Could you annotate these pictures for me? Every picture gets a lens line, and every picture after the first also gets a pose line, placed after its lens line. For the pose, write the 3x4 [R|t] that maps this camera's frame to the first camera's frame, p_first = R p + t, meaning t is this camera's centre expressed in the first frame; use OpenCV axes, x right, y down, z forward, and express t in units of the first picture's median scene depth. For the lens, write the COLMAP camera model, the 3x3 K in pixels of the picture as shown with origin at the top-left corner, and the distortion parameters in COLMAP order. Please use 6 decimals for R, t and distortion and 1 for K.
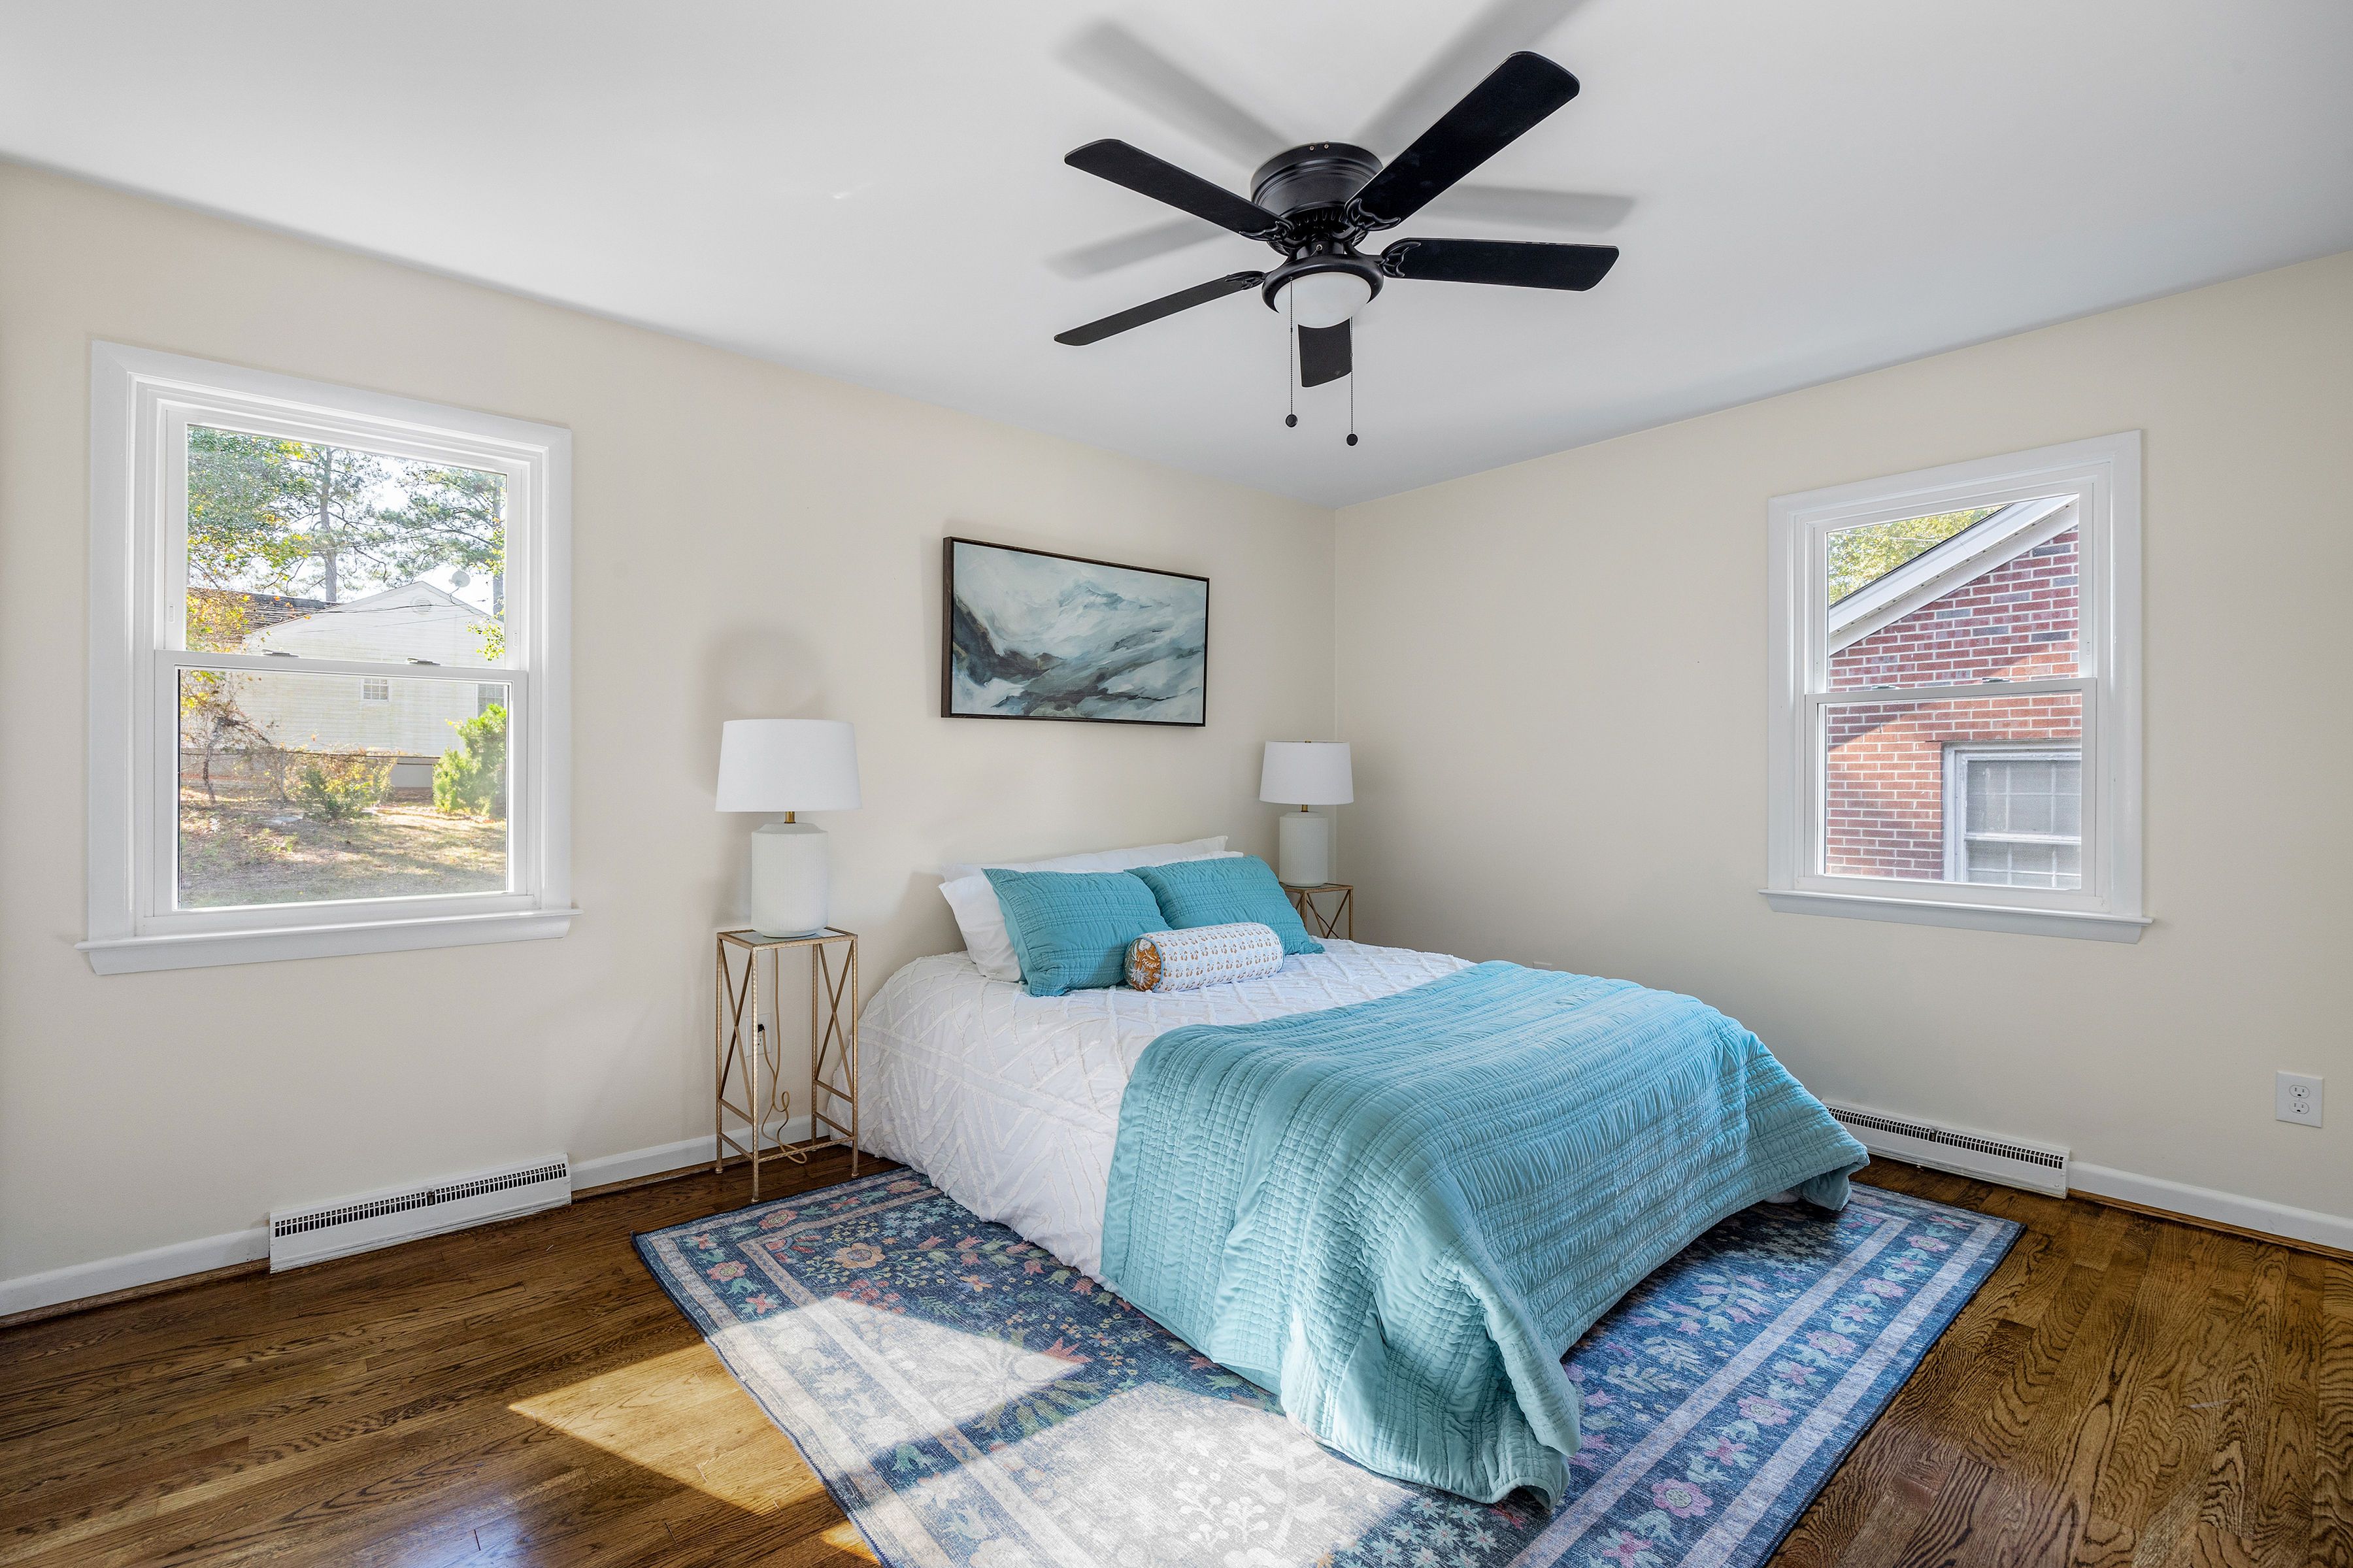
lens RADIAL K [[1038.6, 0, 1187.1], [0, 1038.6, 781.3], [0, 0, 1]] dist [-0.003555, -0.000240]
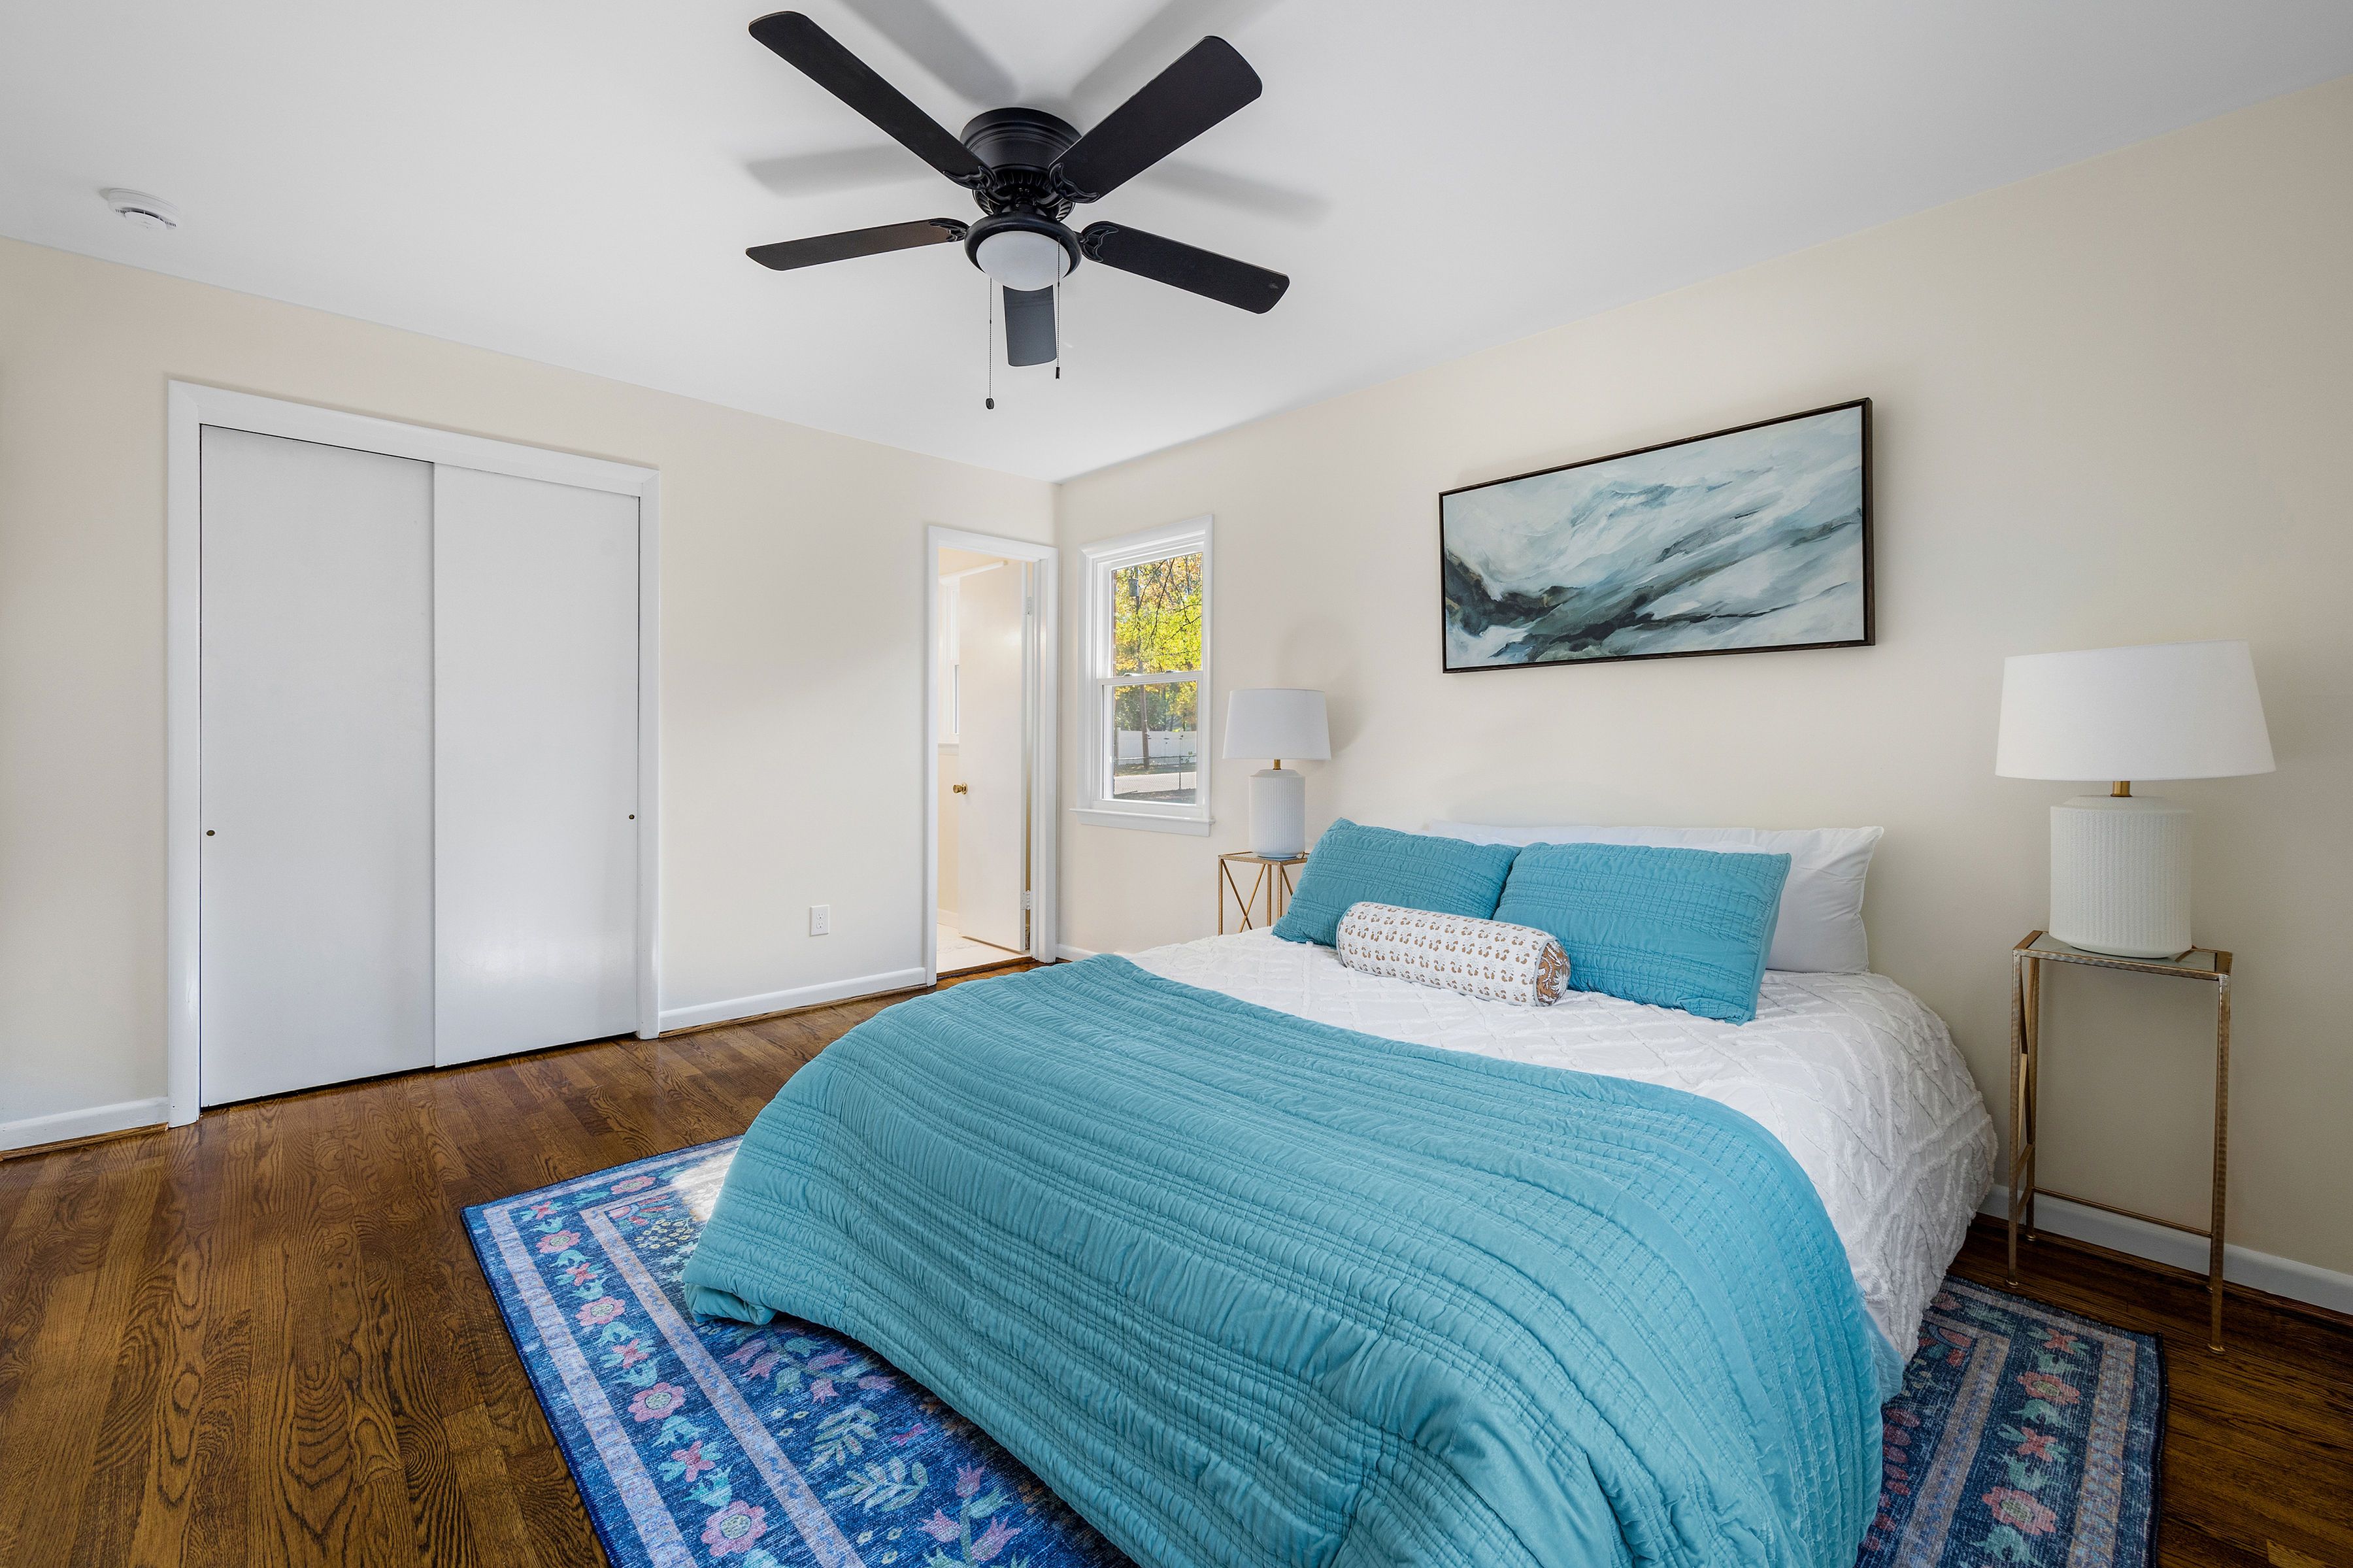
lens RADIAL K [[982.9, 0, 1188.1], [0, 982.9, 764.6], [0, 0, 1]] dist [-0.001508, -0.000074]
pose [[0.034752, 0.016338, -0.999262, 0.692076], [-0.006901, 0.999846, 0.016107, 0.012817], [0.999372, 0.006336, 0.034859, 0.701709]]
